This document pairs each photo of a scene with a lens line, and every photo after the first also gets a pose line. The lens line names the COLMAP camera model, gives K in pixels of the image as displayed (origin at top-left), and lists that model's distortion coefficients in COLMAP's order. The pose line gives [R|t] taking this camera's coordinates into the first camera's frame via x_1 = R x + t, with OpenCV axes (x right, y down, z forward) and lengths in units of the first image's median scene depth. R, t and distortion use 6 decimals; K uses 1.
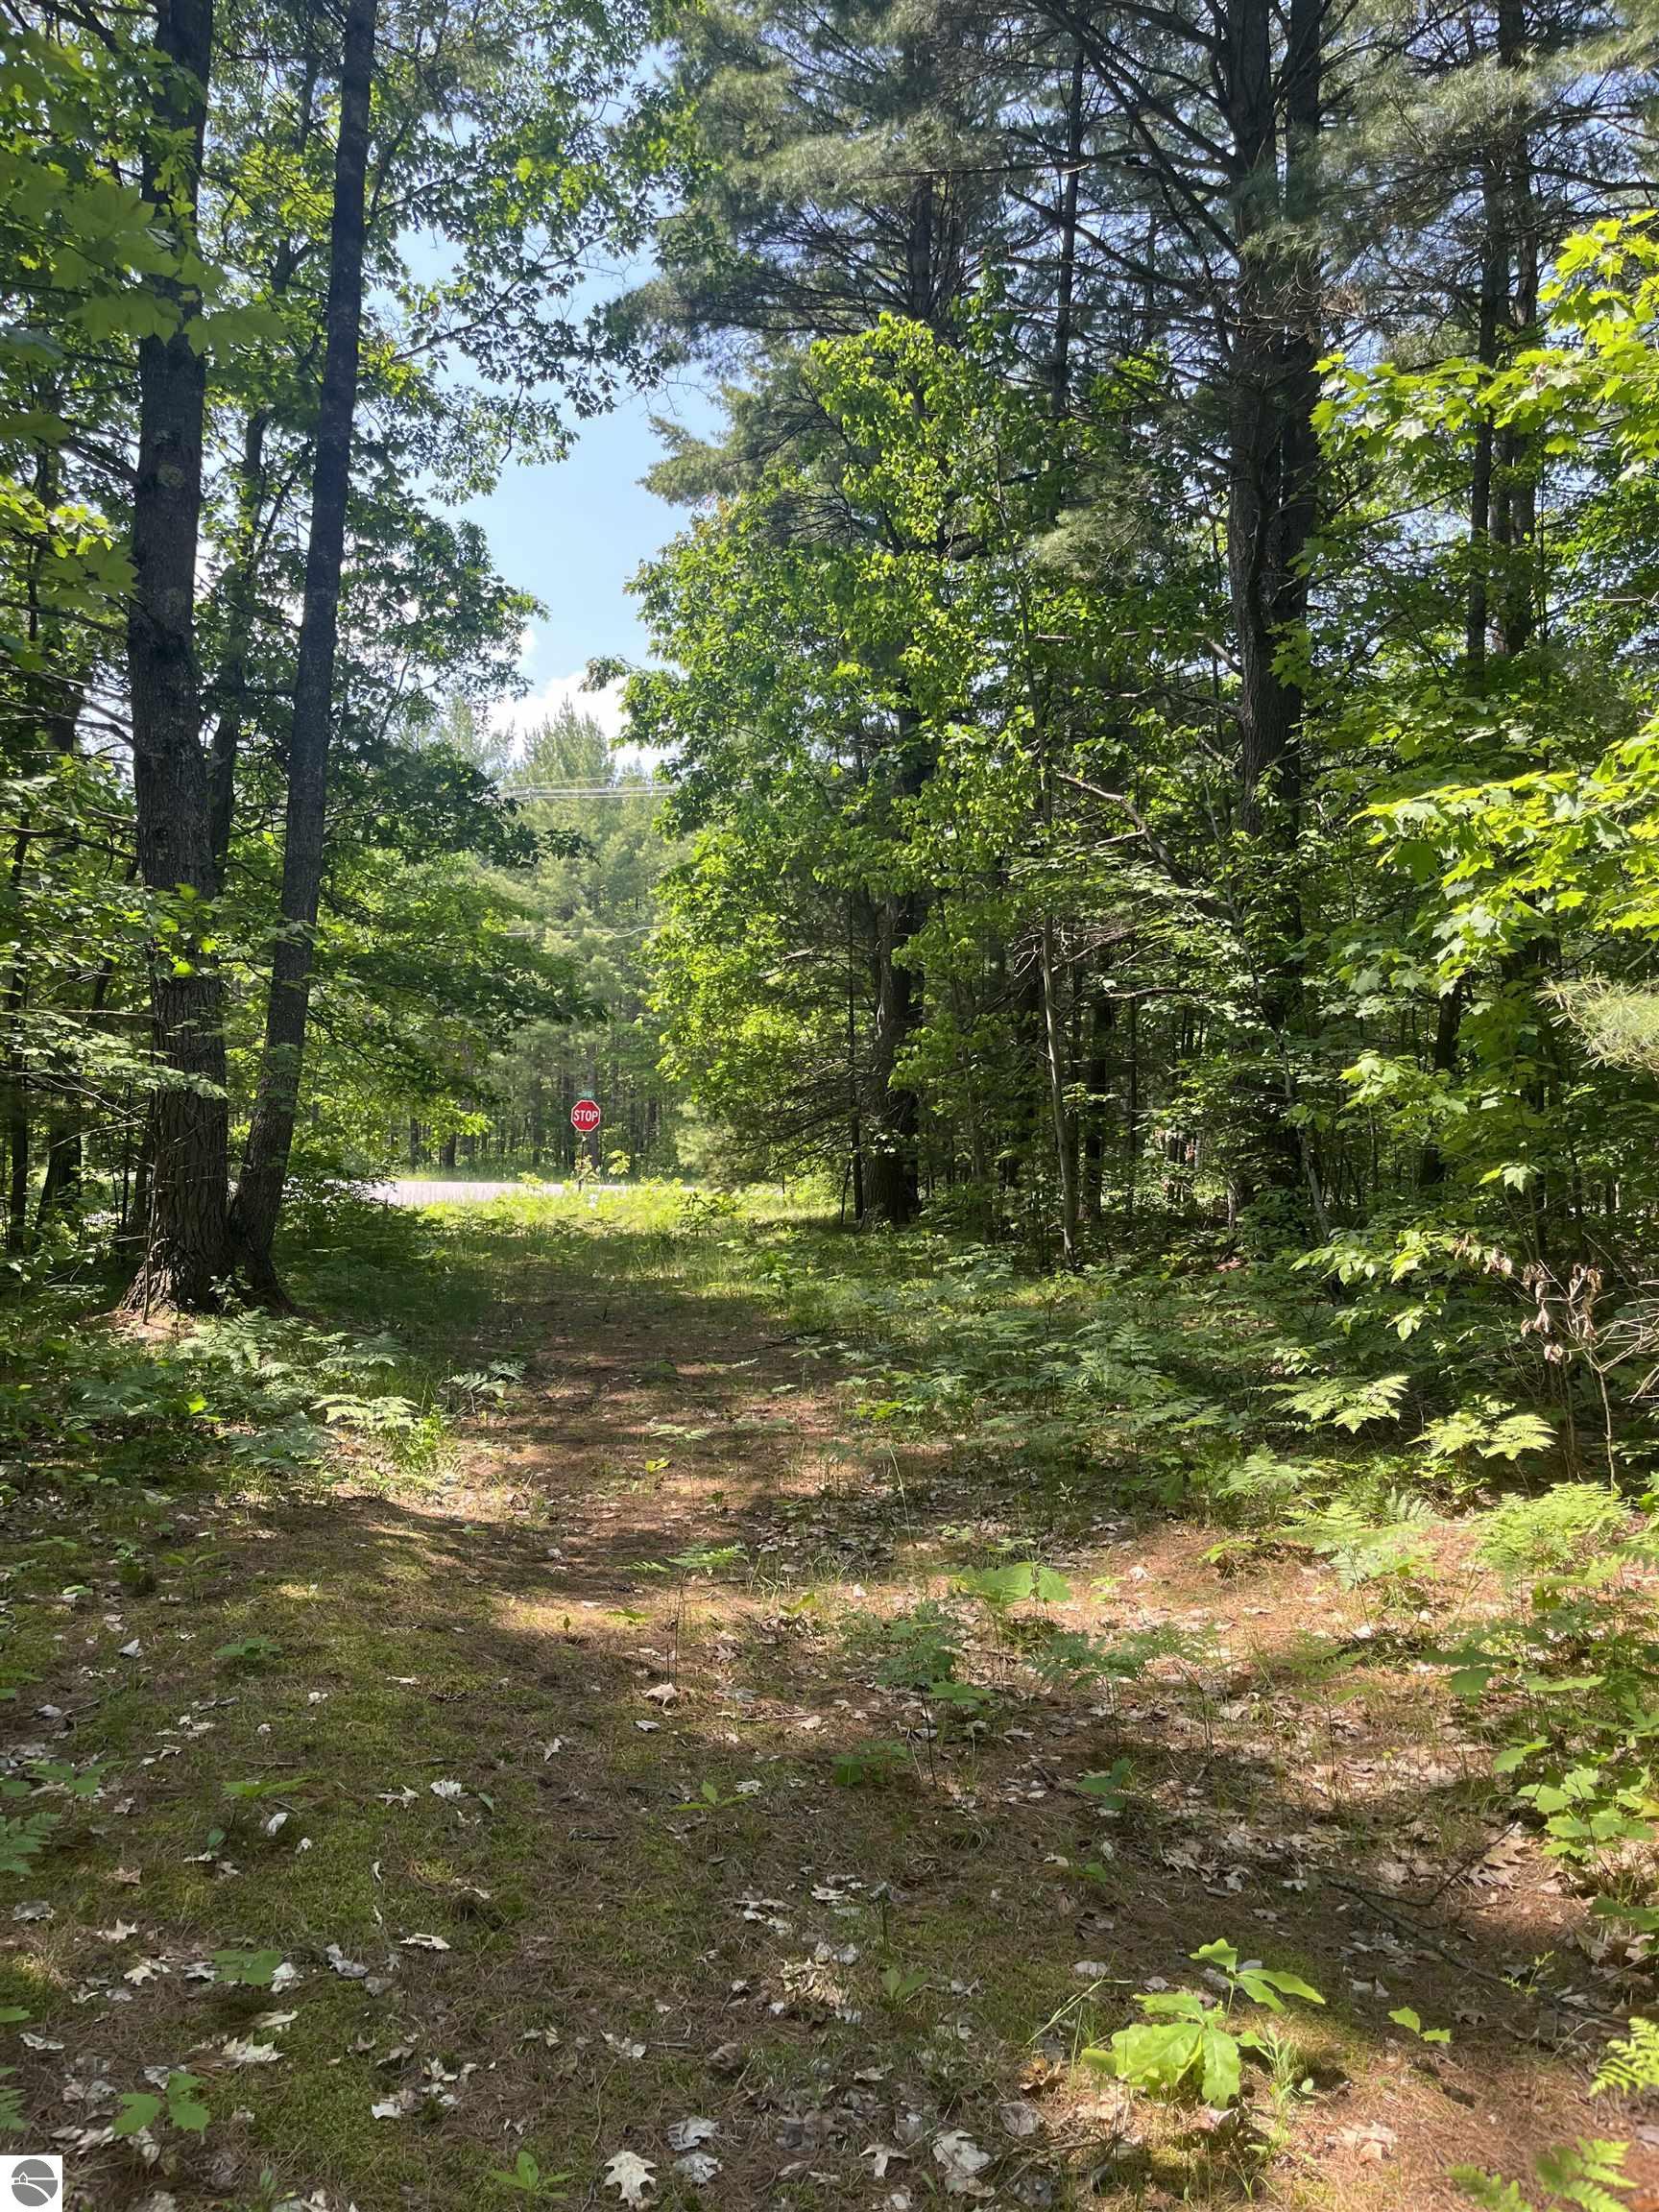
lens RADIAL K [[1686.7, 0, 827.4], [0, 1686.7, 1112.6], [0, 0, 1]] dist [0.052215, -0.000282]
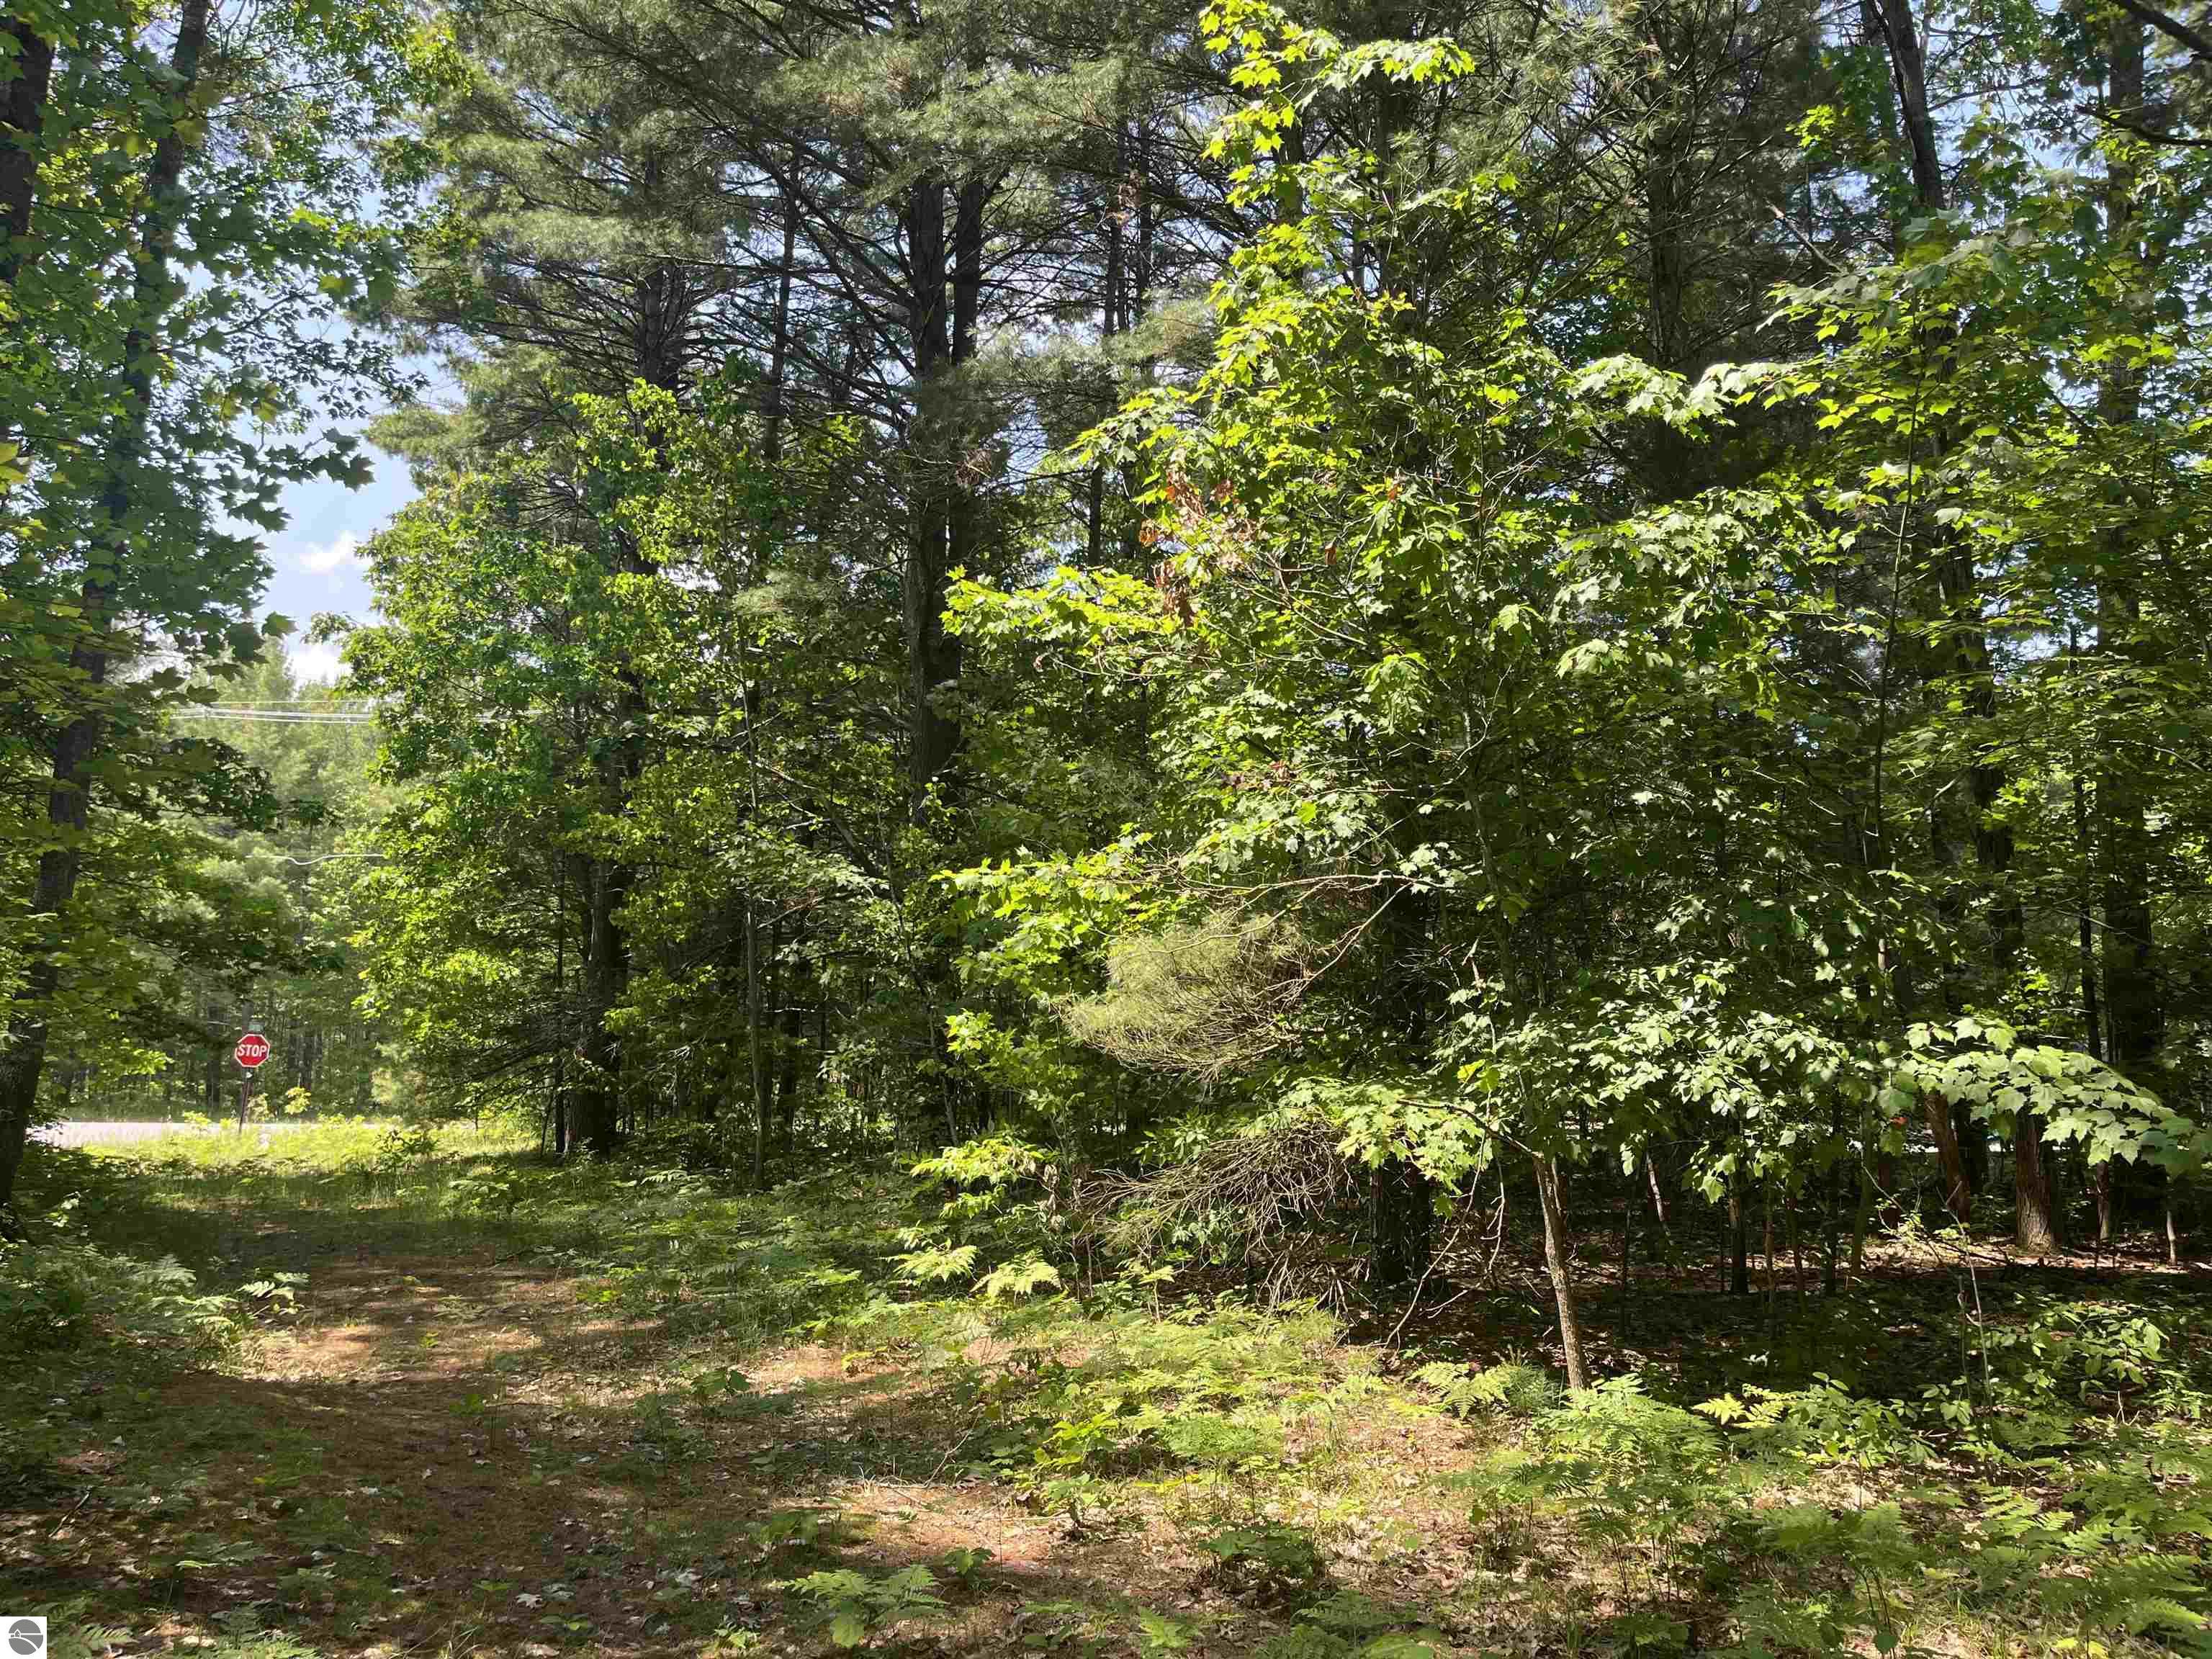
lens RADIAL K [[1686.7, 0, 1100.0], [0, 1686.7, 829.0], [0, 0, 1]] dist [0.052215, -0.000282]
pose [[0.944356, 0.046010, 0.325692, -0.017967], [-0.005227, 0.992143, -0.125001, -0.006671], [-0.328884, 0.116343, 0.937176, -0.131889]]
